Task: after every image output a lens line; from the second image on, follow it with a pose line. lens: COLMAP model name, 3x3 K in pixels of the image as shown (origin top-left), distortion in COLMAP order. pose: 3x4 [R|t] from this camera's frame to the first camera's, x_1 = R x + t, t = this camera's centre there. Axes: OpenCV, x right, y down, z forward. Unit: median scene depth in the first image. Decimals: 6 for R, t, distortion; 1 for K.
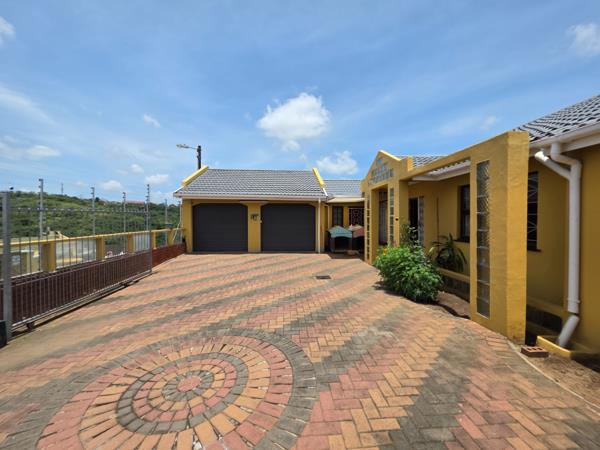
lens RADIAL K [[241.4, 0, 303.6], [0, 241.4, 228.4], [0, 0, 1]] dist [-0.002269, 0.000243]
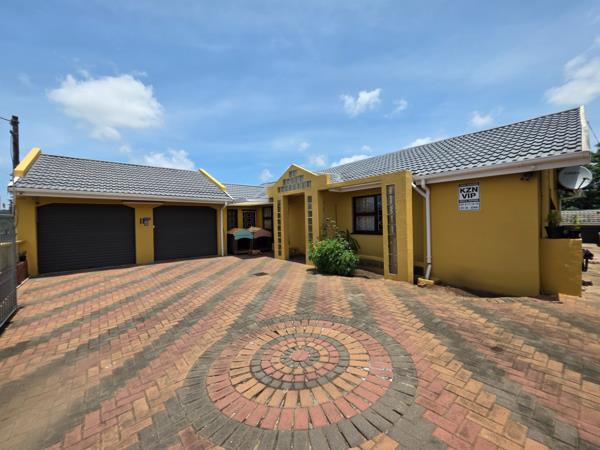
lens RADIAL K [[241.4, 0, 303.5], [0, 241.4, 217.0], [0, 0, 1]] dist [-0.002269, 0.000243]
pose [[0.799581, -0.008938, 0.600492, -0.638311], [0.047049, 0.997748, -0.047797, 0.009398], [-0.598713, 0.066470, 0.798201, -0.005674]]
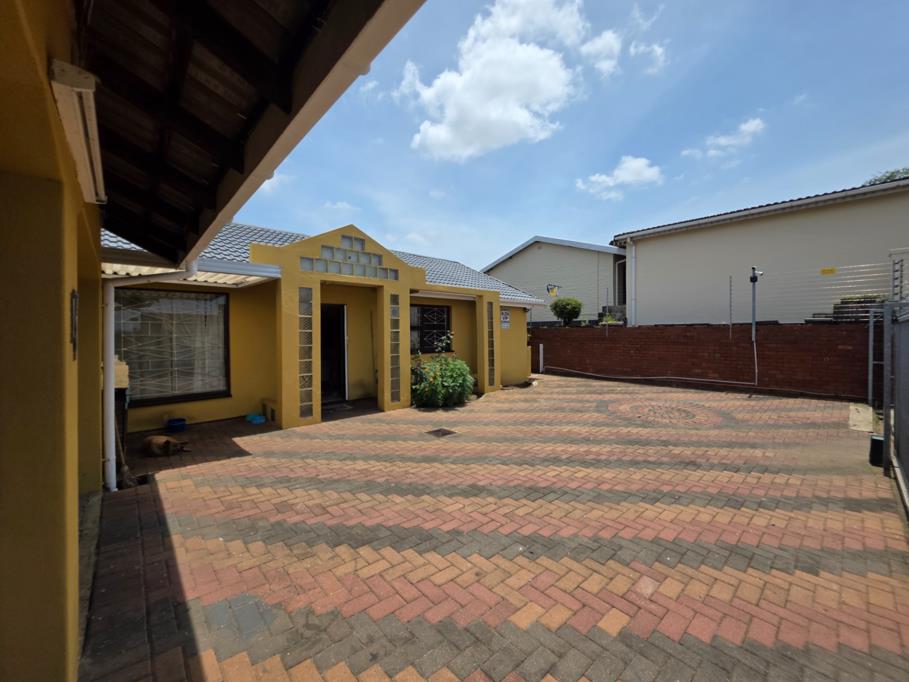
lens RADIAL K [[365.7, 0, 447.7], [0, 365.7, 333.3], [0, 0, 1]] dist [-0.002269, 0.000243]
pose [[-0.622131, -0.000596, 0.782913, -0.973254], [0.035565, 0.998946, 0.029021, -0.100187], [-0.782105, 0.045900, -0.621454, 2.350099]]
